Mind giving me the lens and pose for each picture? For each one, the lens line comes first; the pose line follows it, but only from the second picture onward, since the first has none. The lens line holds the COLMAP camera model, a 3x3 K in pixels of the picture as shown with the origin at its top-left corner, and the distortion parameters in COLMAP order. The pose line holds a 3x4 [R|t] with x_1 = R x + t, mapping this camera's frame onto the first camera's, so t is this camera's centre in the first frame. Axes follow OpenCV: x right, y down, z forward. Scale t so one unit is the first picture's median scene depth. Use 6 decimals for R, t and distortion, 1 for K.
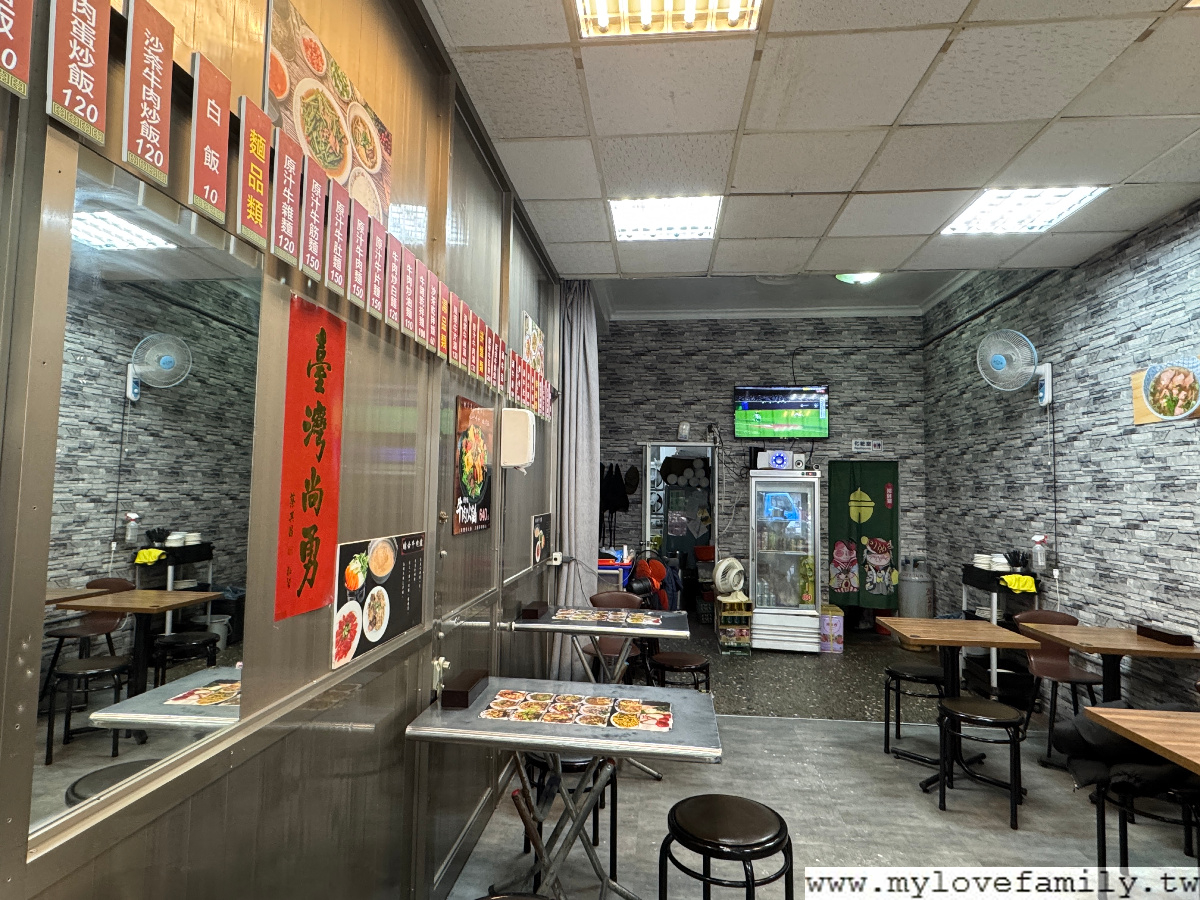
lens RADIAL K [[687.3, 0, 599.2], [0, 687.3, 446.3], [0, 0, 1]] dist [0.001562, 0.000039]
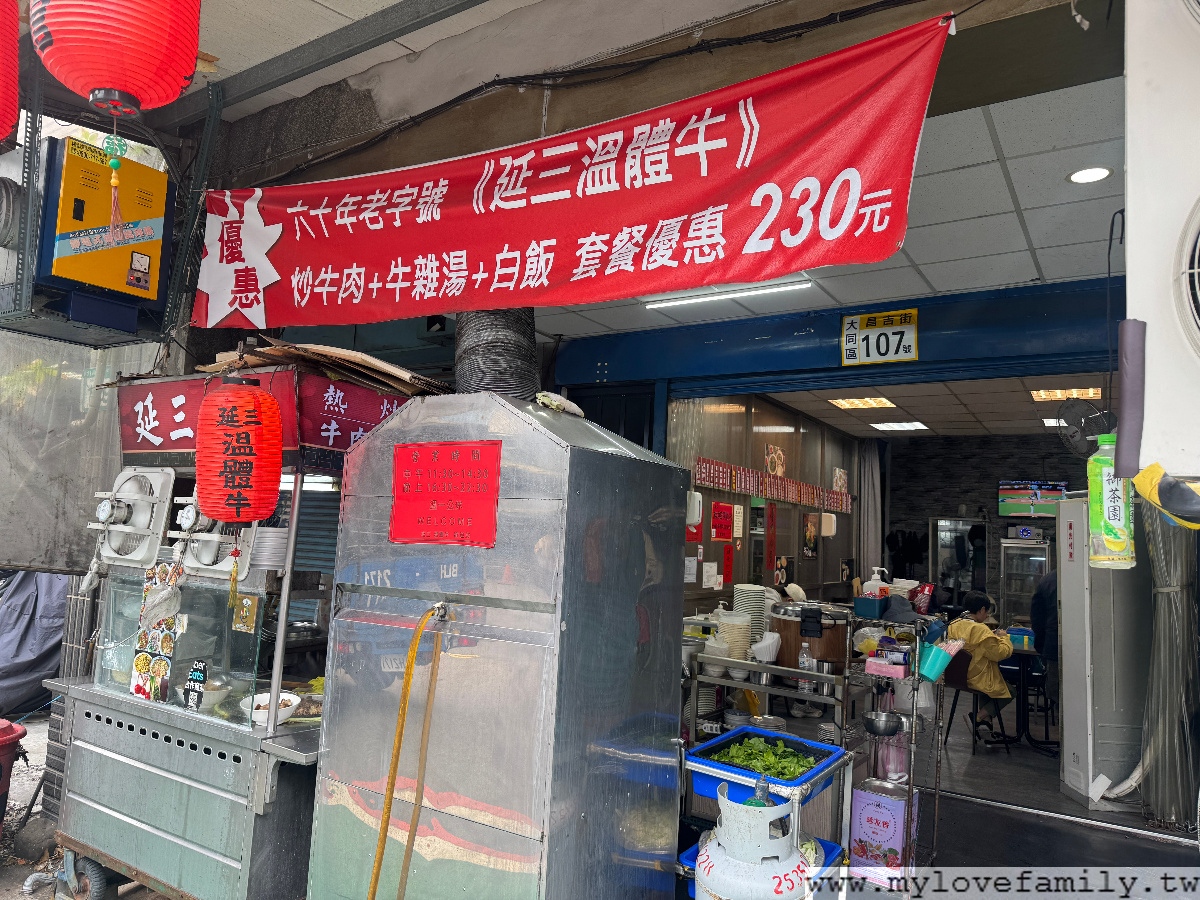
lens RADIAL K [[840.8, 0, 595.9], [0, 840.8, 450.5], [0, 0, 1]] dist [0.009038, 0.001019]
pose [[0.899046, -0.016174, -0.437555, 0.339040], [-0.005969, 0.998772, -0.049183, -0.091900], [0.437813, 0.046830, 0.897846, -1.562439]]
